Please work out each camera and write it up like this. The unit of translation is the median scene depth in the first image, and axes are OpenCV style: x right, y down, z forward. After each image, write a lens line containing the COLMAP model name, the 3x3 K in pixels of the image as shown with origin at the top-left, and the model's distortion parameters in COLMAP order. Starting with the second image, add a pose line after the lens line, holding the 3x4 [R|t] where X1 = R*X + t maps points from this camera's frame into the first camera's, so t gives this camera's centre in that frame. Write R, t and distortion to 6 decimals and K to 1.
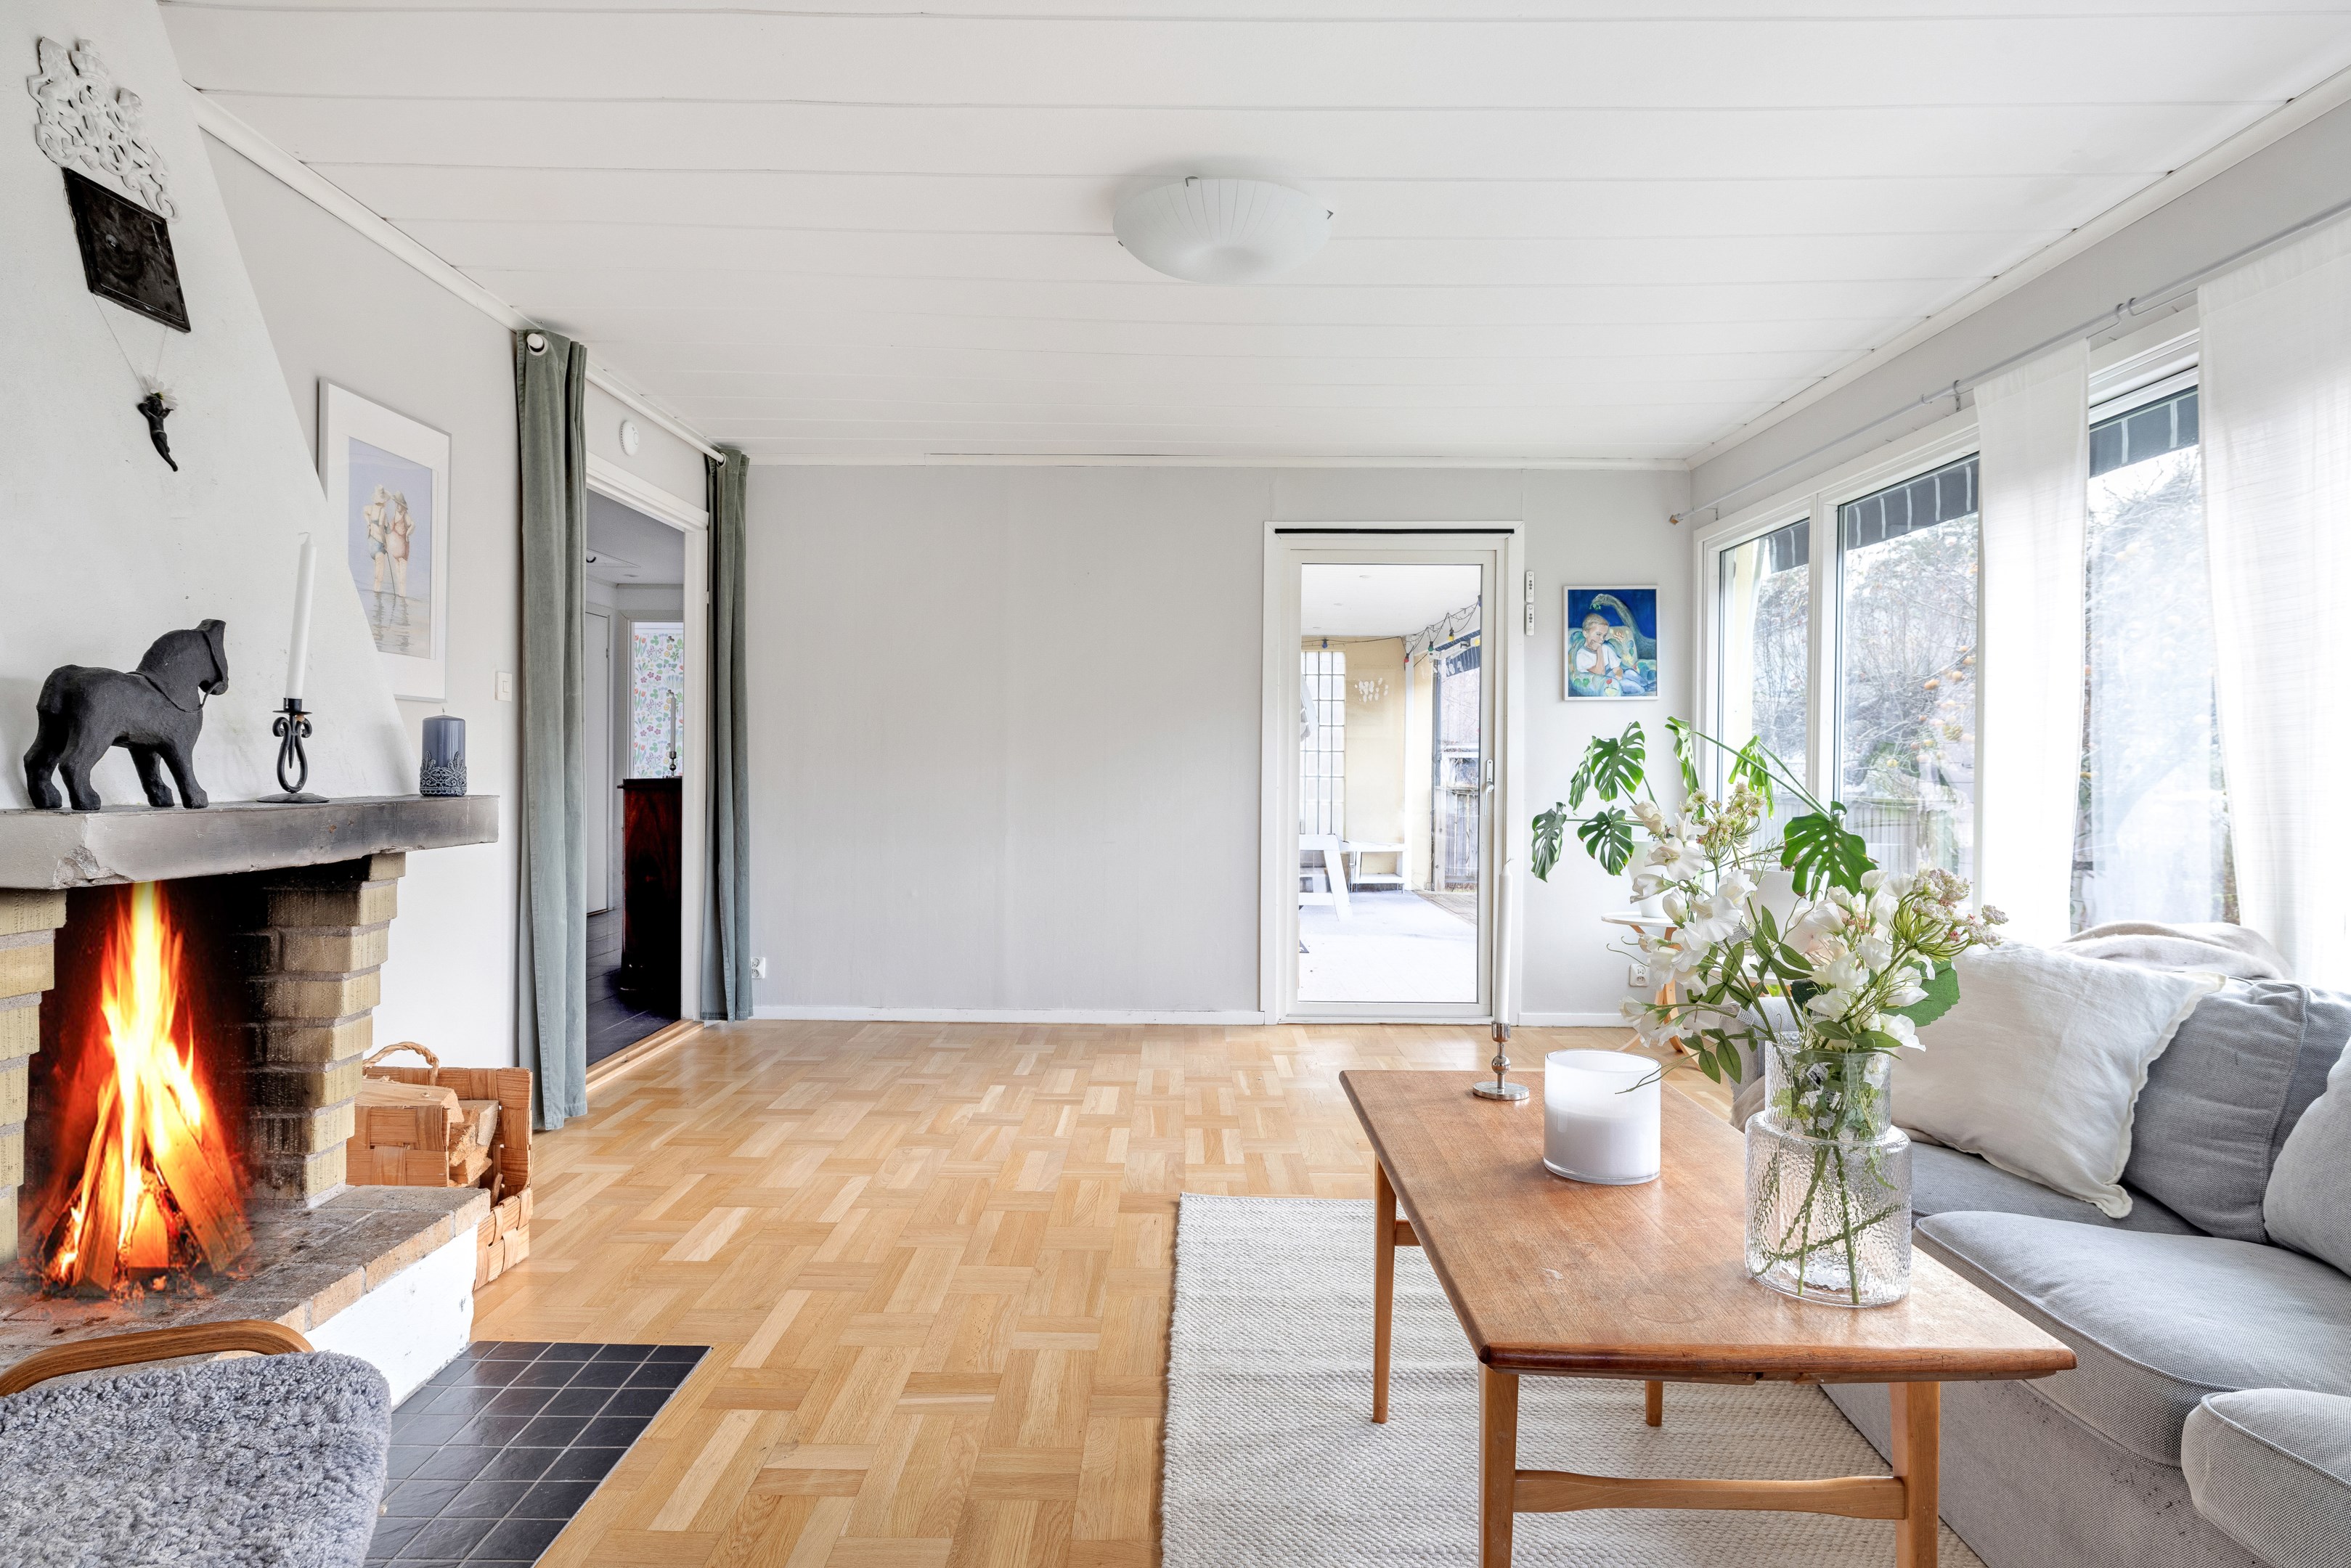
lens RADIAL K [[1299.0, 0, 1148.7], [0, 1299.0, 762.1], [0, 0, 1]] dist [-0.001908, 0.000214]
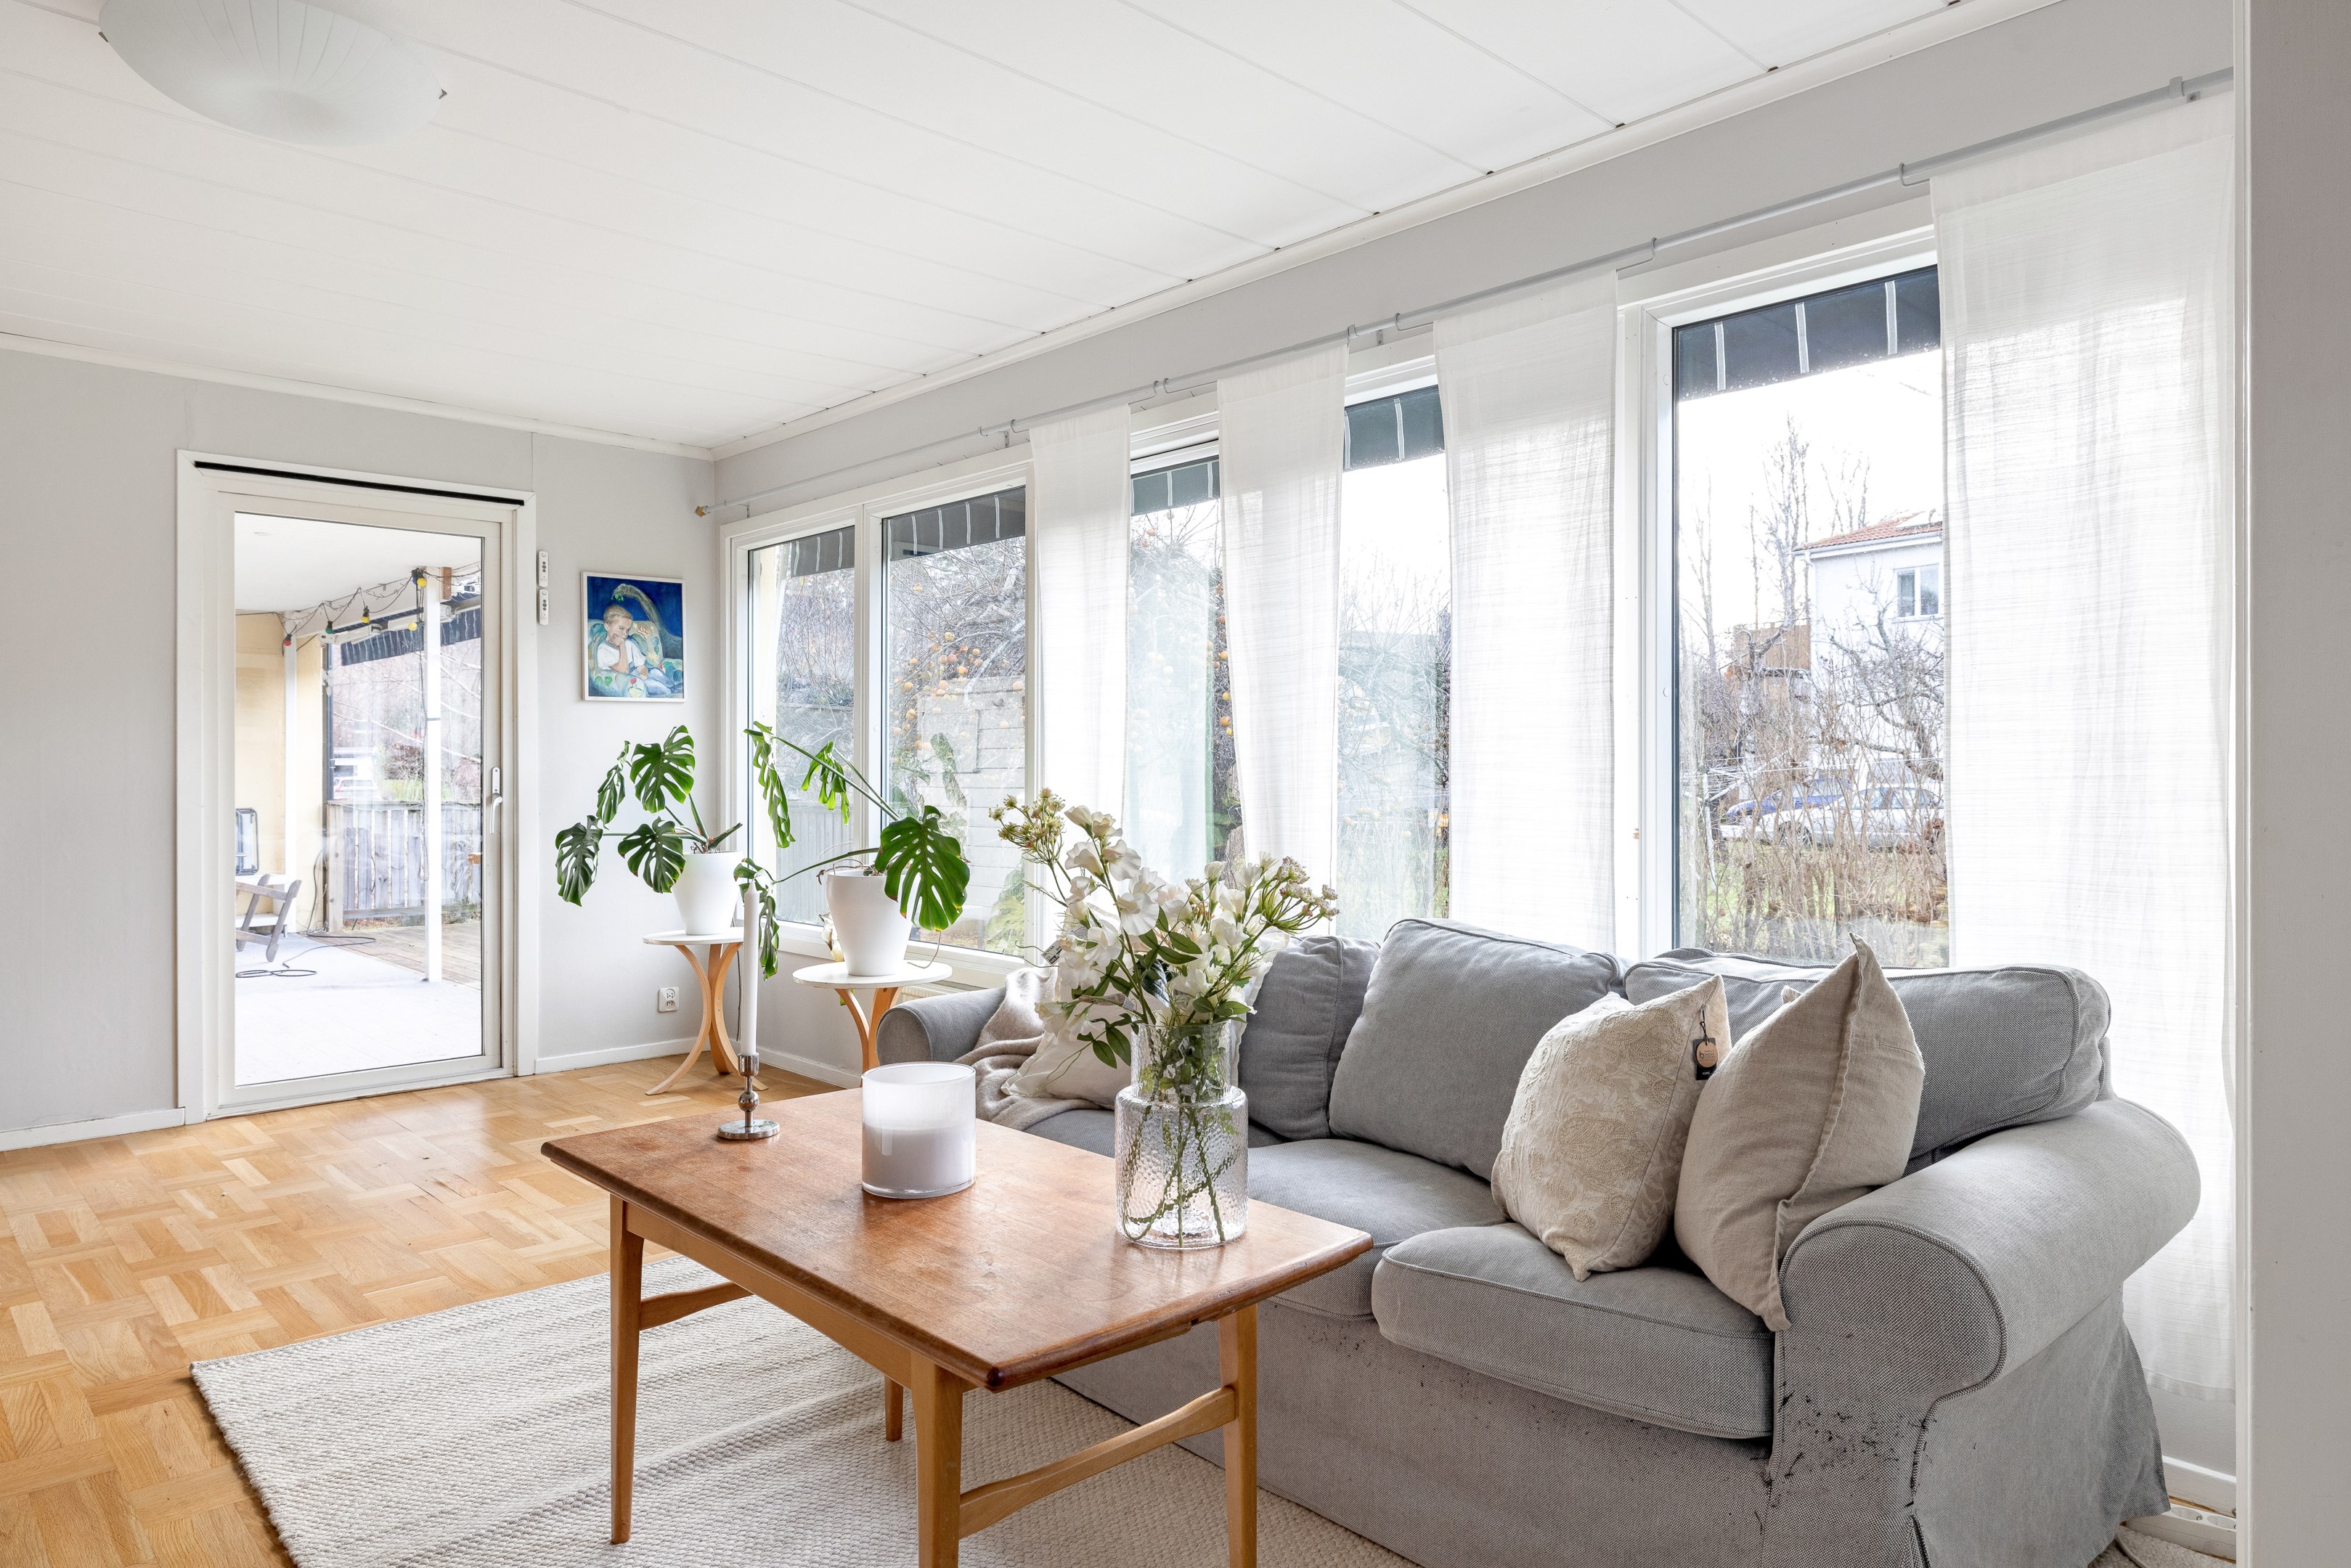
lens RADIAL K [[1408.6, 0, 1194.1], [0, 1408.6, 771.2], [0, 0, 1]] dist [0.001917, 0.001876]
pose [[0.728711, -0.007556, 0.684779, -0.087392], [0.006582, 0.999970, 0.004029, -0.000568], [-0.684789, 0.001571, 0.728739, 0.030028]]
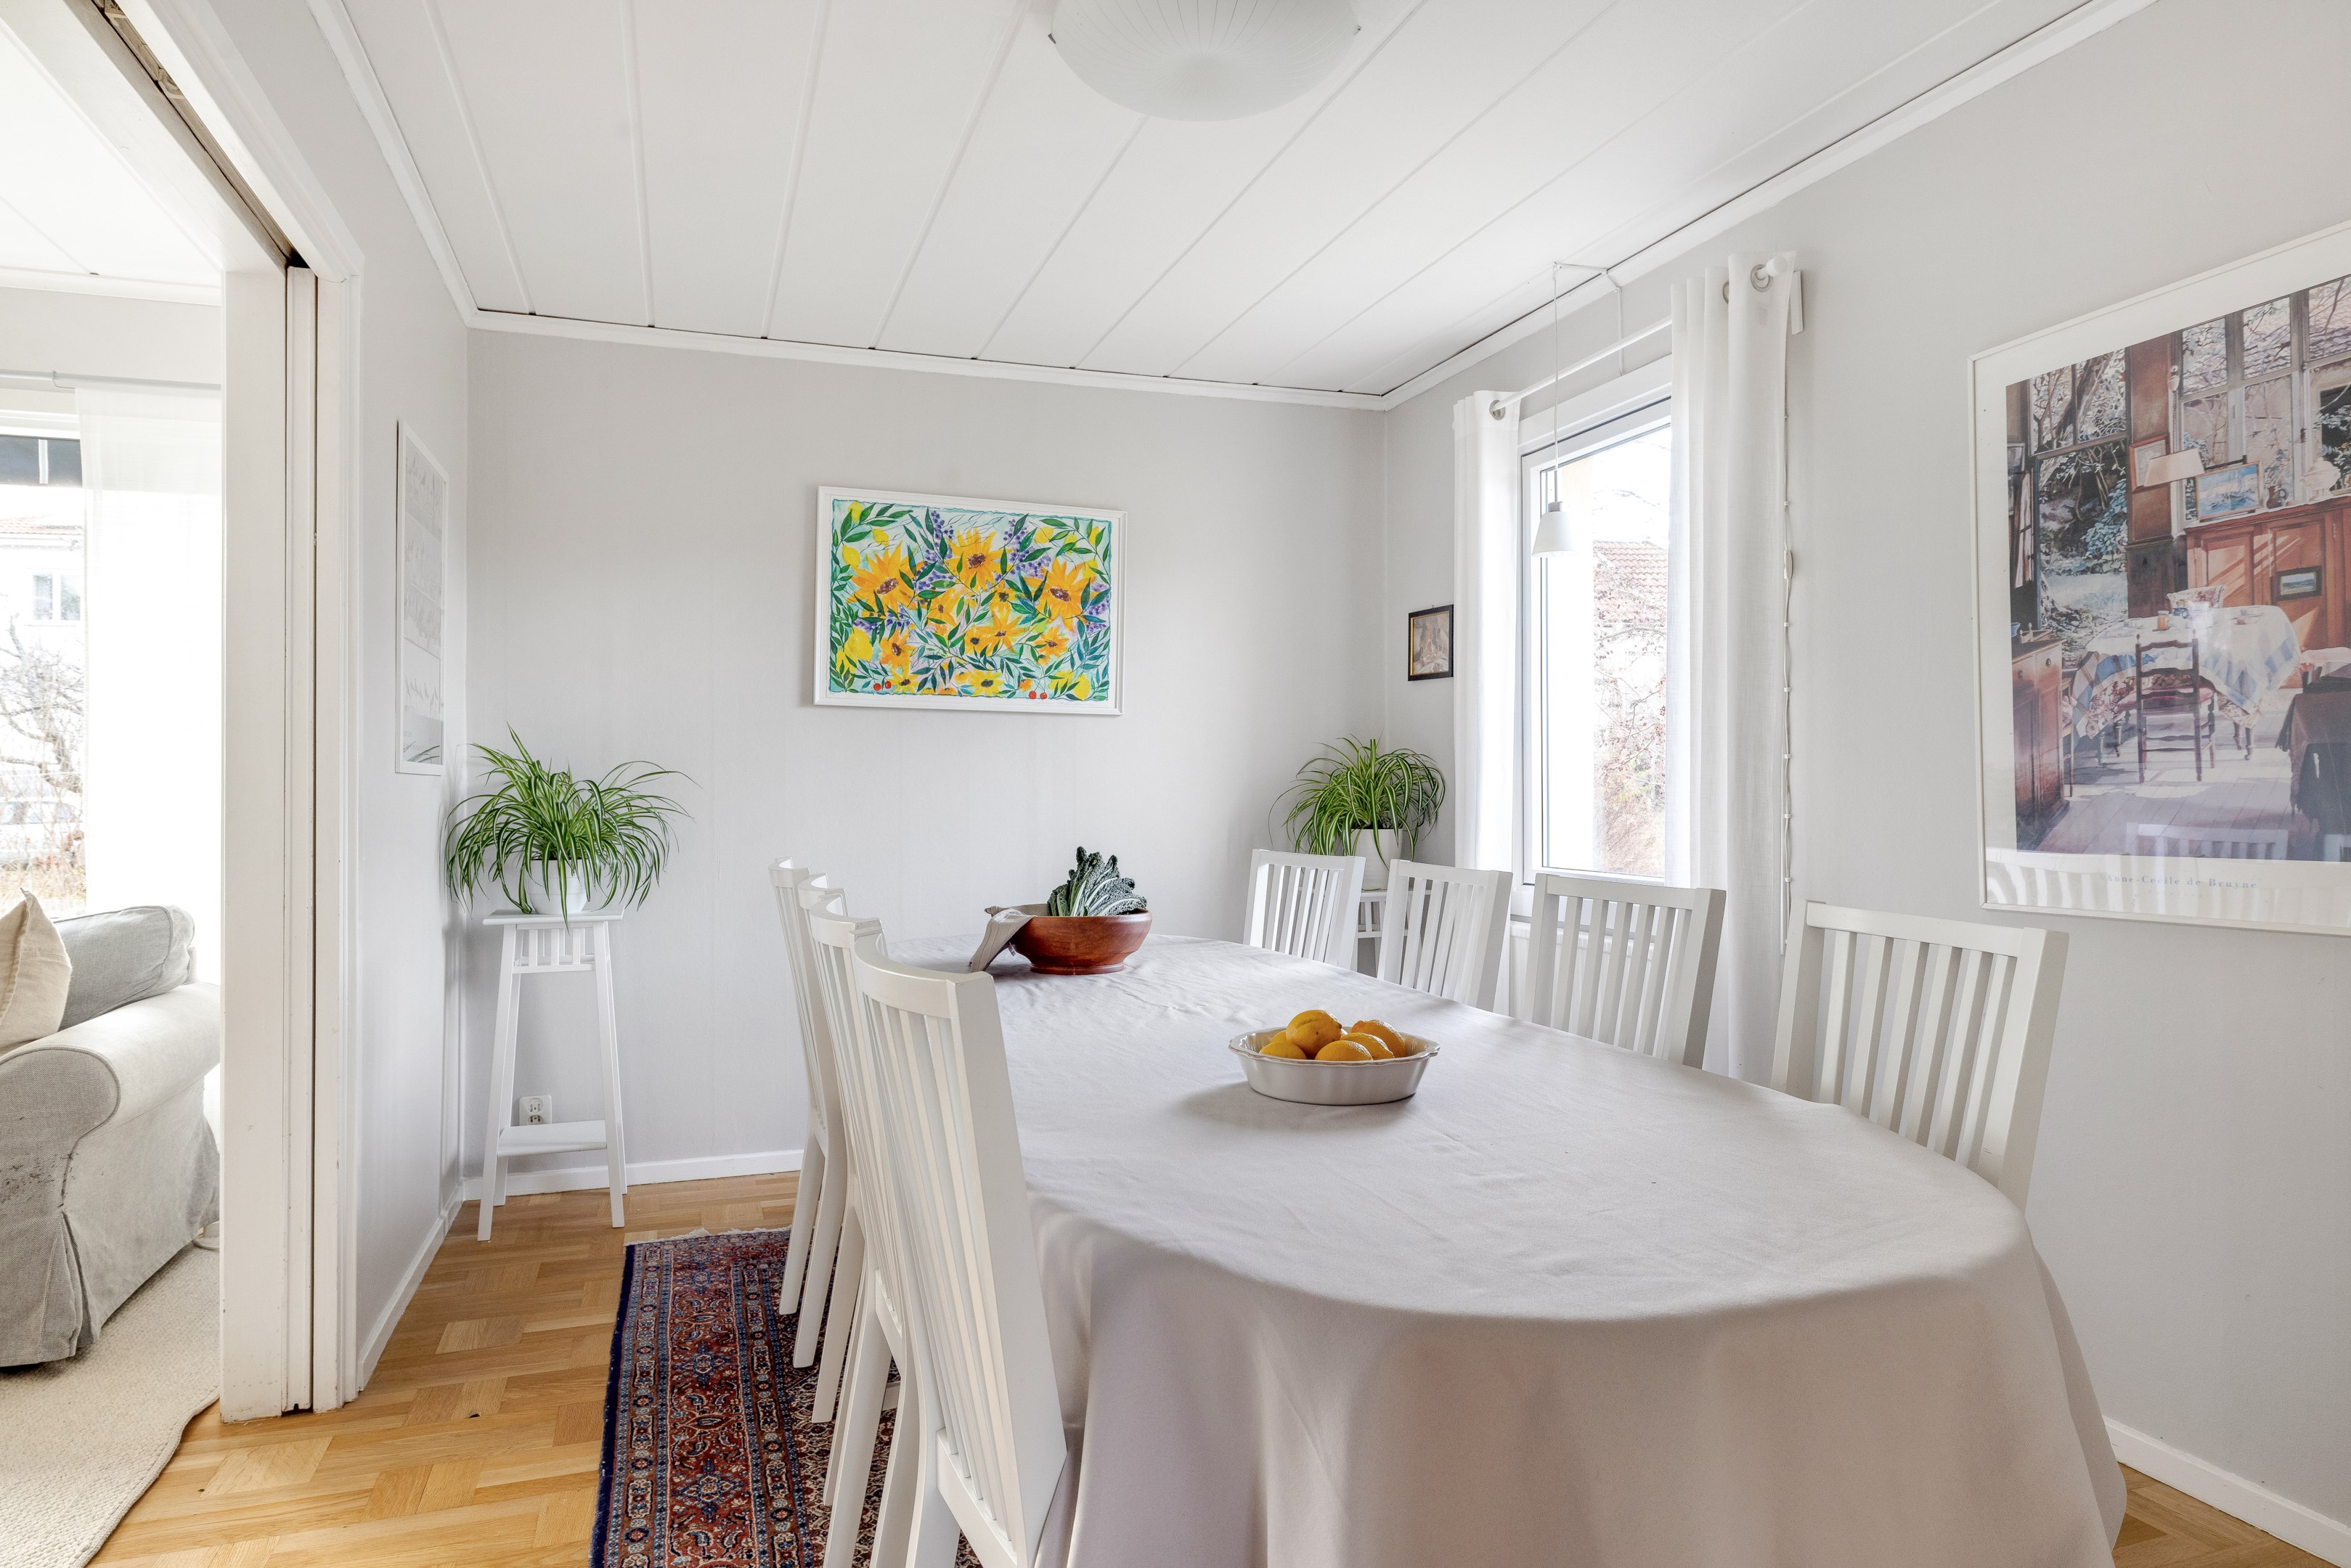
lens RADIAL K [[1408.6, 0, 1194.1], [0, 1408.6, 771.2], [0, 0, 1]] dist [0.001917, 0.001876]
pose [[-0.330989, -0.000560, 0.943634, -0.388709], [0.000726, 0.999999, 0.000848, -0.005038], [-0.943634, 0.000966, -0.330988, -0.073012]]
